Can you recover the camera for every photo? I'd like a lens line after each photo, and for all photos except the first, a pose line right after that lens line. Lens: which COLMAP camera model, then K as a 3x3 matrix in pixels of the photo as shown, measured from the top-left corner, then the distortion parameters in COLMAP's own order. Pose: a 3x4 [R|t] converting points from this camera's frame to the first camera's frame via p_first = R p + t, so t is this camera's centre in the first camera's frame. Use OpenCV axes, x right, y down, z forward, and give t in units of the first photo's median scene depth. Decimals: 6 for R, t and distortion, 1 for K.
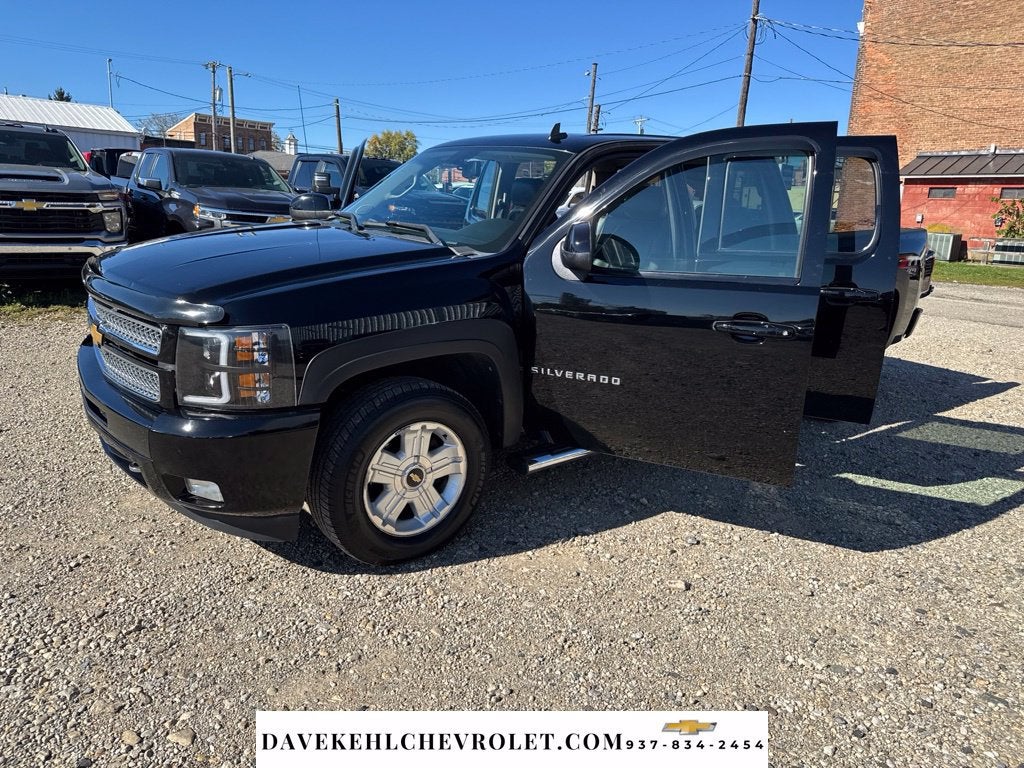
lens RADIAL K [[761.0, 0, 550.6], [0, 761.0, 423.0], [0, 0, 1]] dist [0.055025, -0.077289]
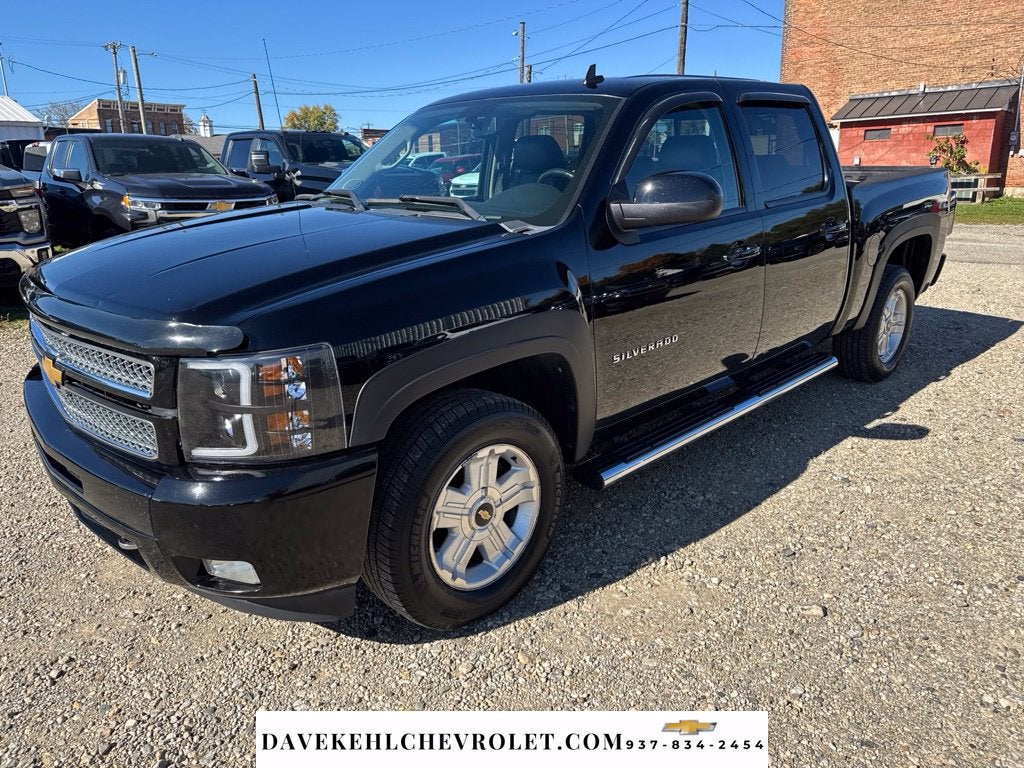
lens RADIAL K [[712.8, 0, 513.0], [0, 712.8, 398.0], [0, 0, 1]] dist [0.020379, -0.025816]
pose [[0.992975, -0.089366, 0.077547, -0.191240], [0.087172, 0.995704, 0.031228, -0.069457], [-0.080005, -0.024248, 0.996500, 0.250495]]
